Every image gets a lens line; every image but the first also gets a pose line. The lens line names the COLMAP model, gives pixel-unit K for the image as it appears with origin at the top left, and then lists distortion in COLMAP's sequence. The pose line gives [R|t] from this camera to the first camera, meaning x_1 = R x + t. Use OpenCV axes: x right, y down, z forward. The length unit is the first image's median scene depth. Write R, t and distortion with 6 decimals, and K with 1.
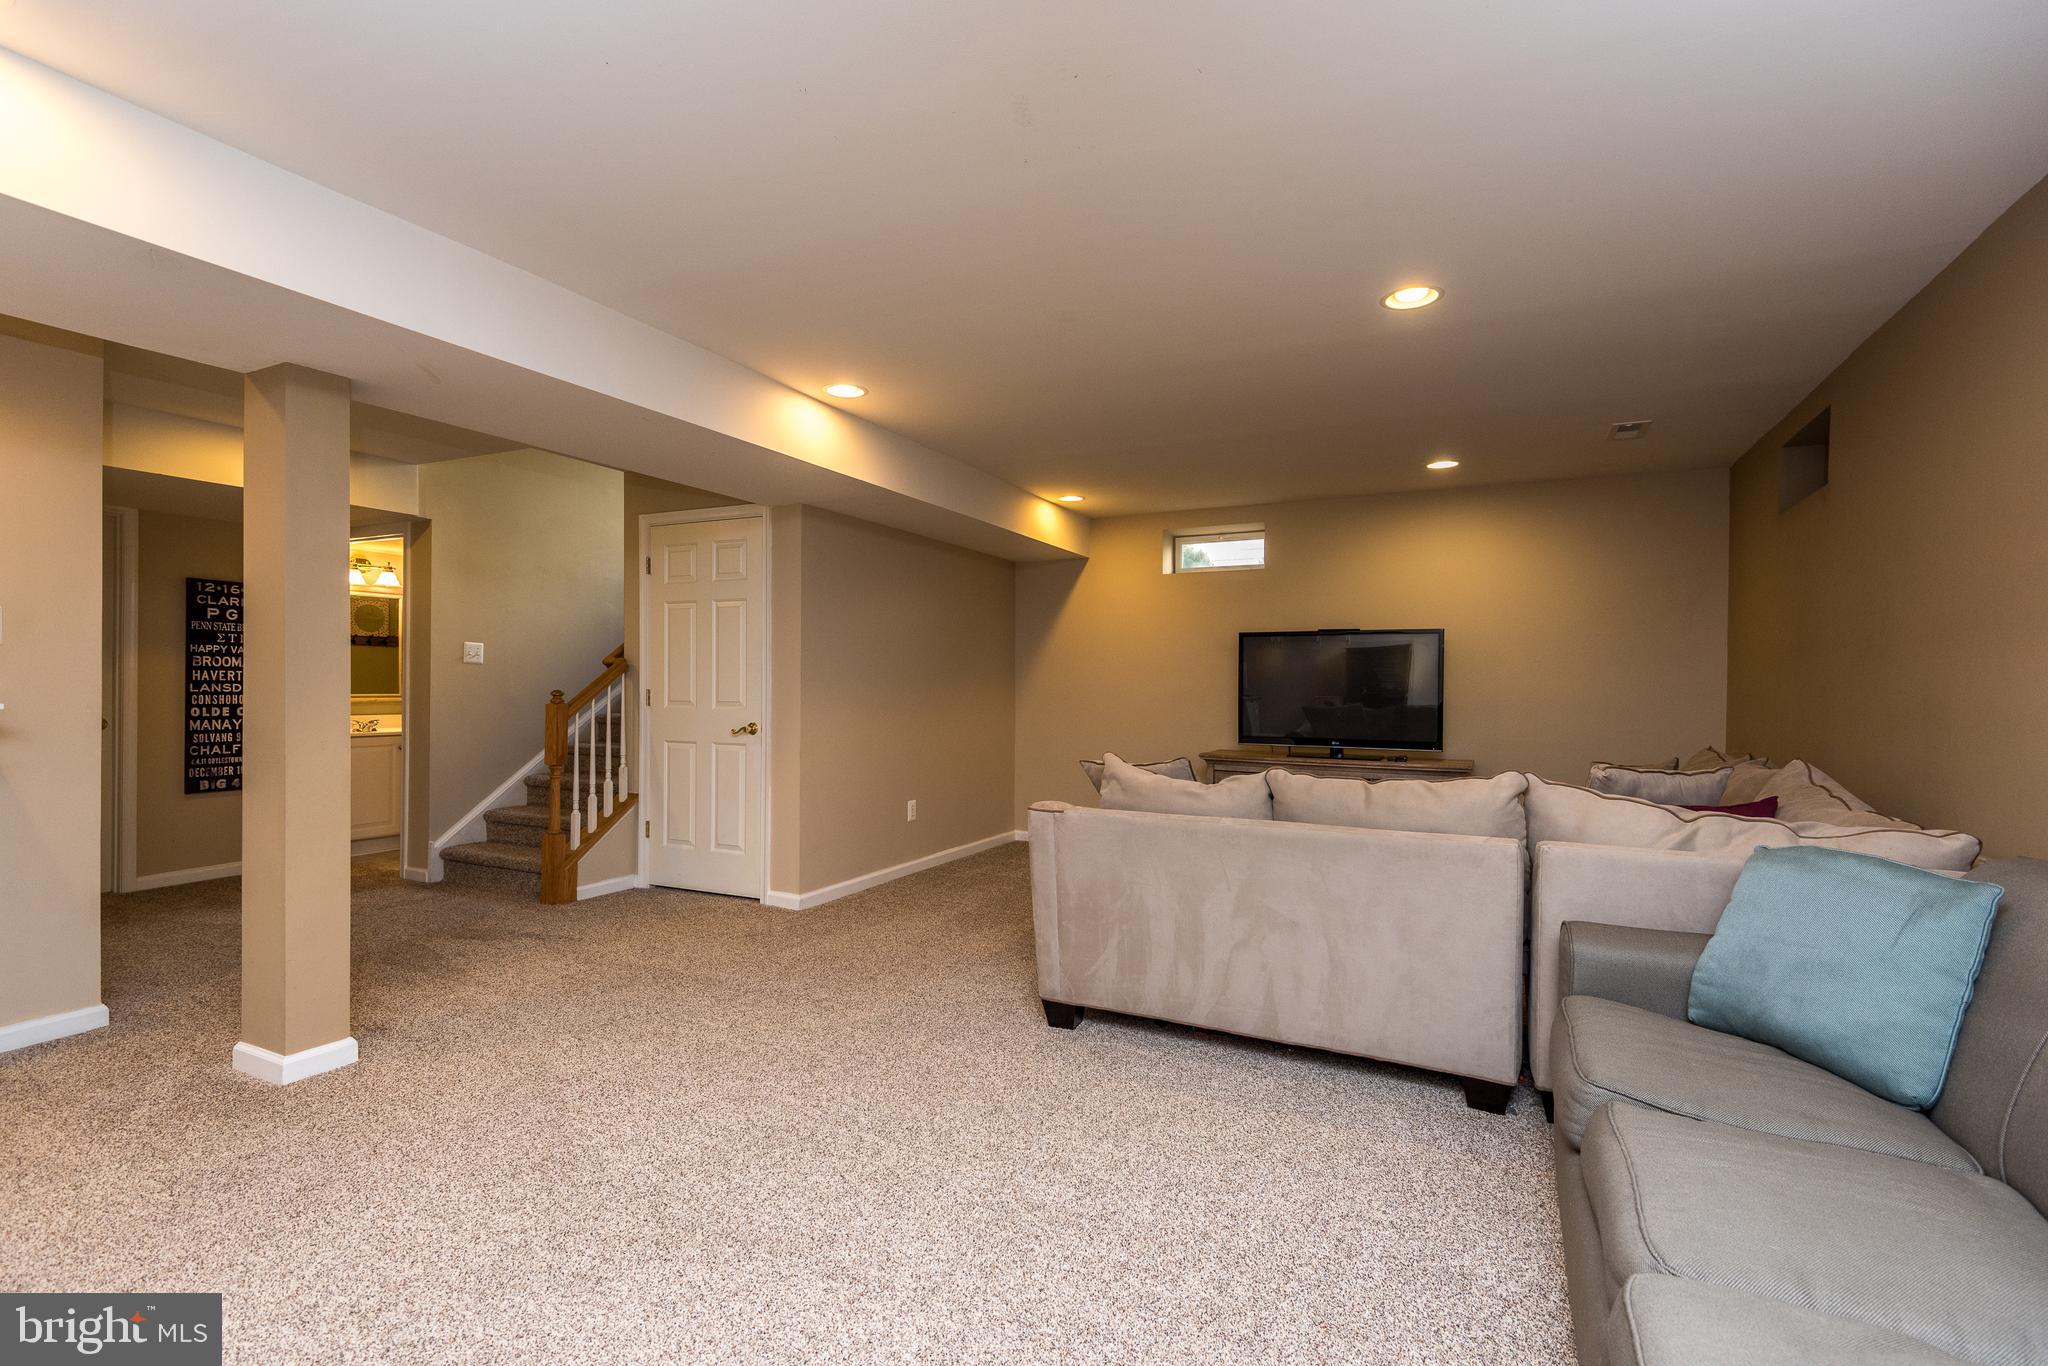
lens RADIAL K [[944.6, 0, 1023.1], [0, 944.6, 687.0], [0, 0, 1]] dist [0.020021, -0.000954]
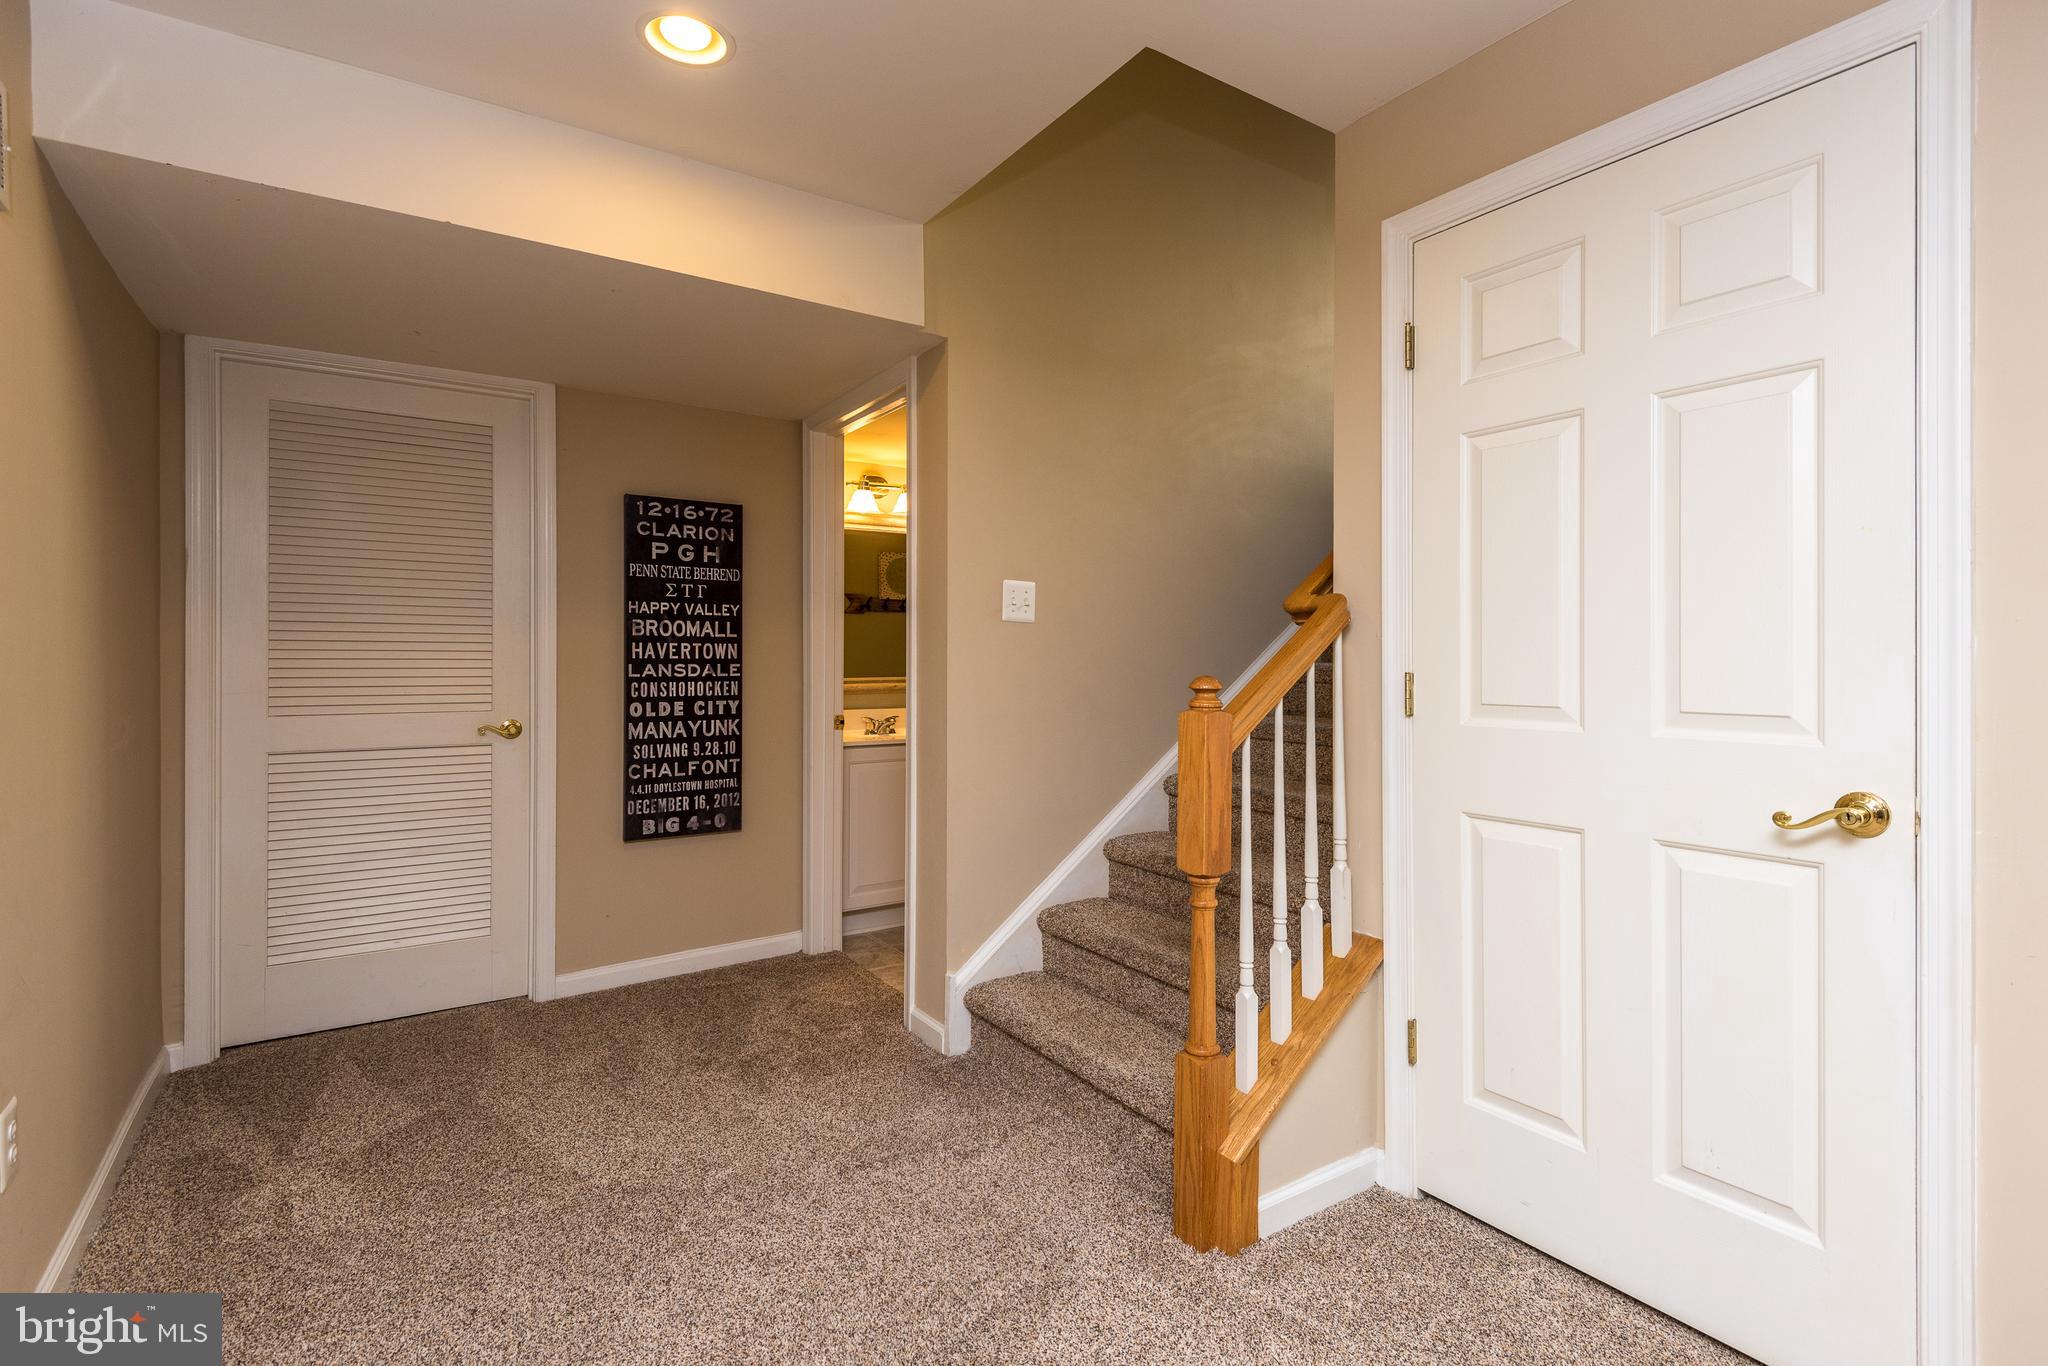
lens RADIAL K [[944.6, 0, 1025.4], [0, 944.6, 665.6], [0, 0, 1]] dist [0.020021, -0.000954]
pose [[0.870028, -0.004737, -0.492980, -0.336805], [0.010088, 0.999916, 0.008197, -0.005011], [0.492900, -0.012105, 0.870002, 0.582882]]
